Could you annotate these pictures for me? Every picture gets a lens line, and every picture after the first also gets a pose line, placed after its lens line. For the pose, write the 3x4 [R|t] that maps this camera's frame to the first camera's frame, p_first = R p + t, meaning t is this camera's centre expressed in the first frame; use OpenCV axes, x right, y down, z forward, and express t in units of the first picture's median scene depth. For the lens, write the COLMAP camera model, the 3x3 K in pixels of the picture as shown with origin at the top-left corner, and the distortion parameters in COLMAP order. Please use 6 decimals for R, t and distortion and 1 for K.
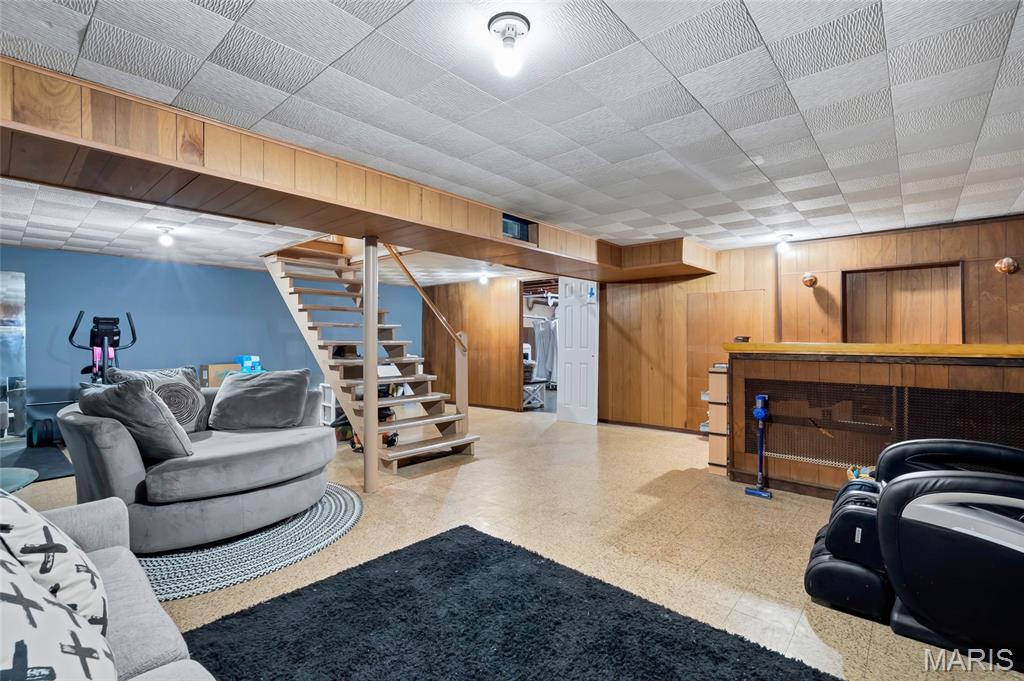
lens RADIAL K [[470.6, 0, 513.7], [0, 470.6, 341.7], [0, 0, 1]] dist [0.000578, 0.001425]
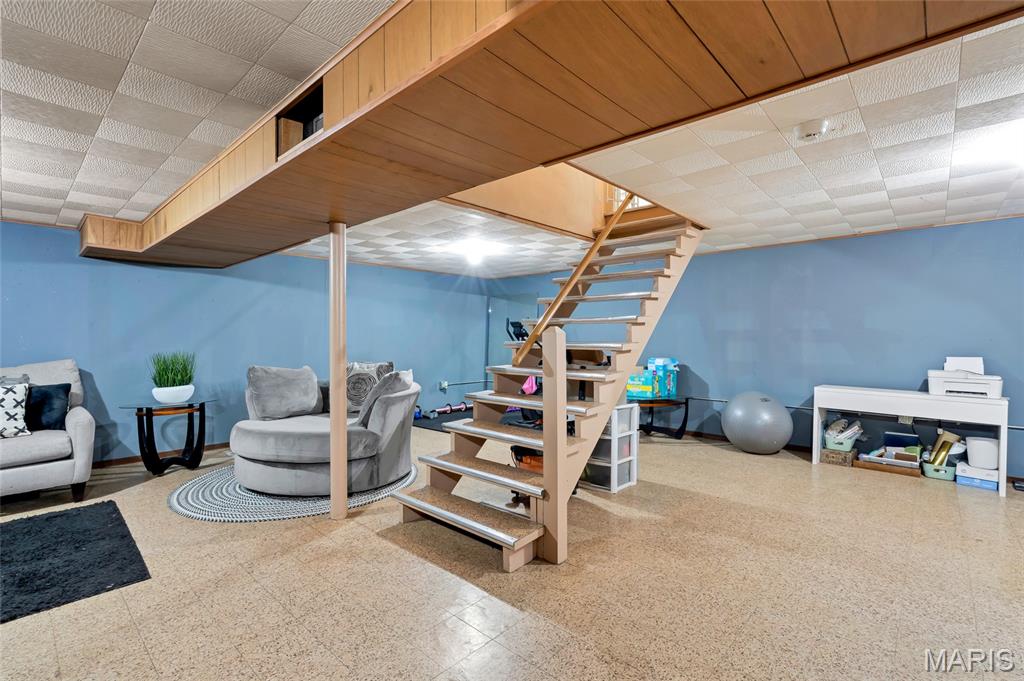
lens RADIAL K [[470.6, 0, 509.4], [0, 470.6, 336.6], [0, 0, 1]] dist [0.000578, 0.001425]
pose [[-0.031432, 0.002964, -0.999502, 0.522653], [-0.005102, 0.999982, 0.003126, -0.018388], [0.999493, 0.005197, -0.031416, 1.266048]]
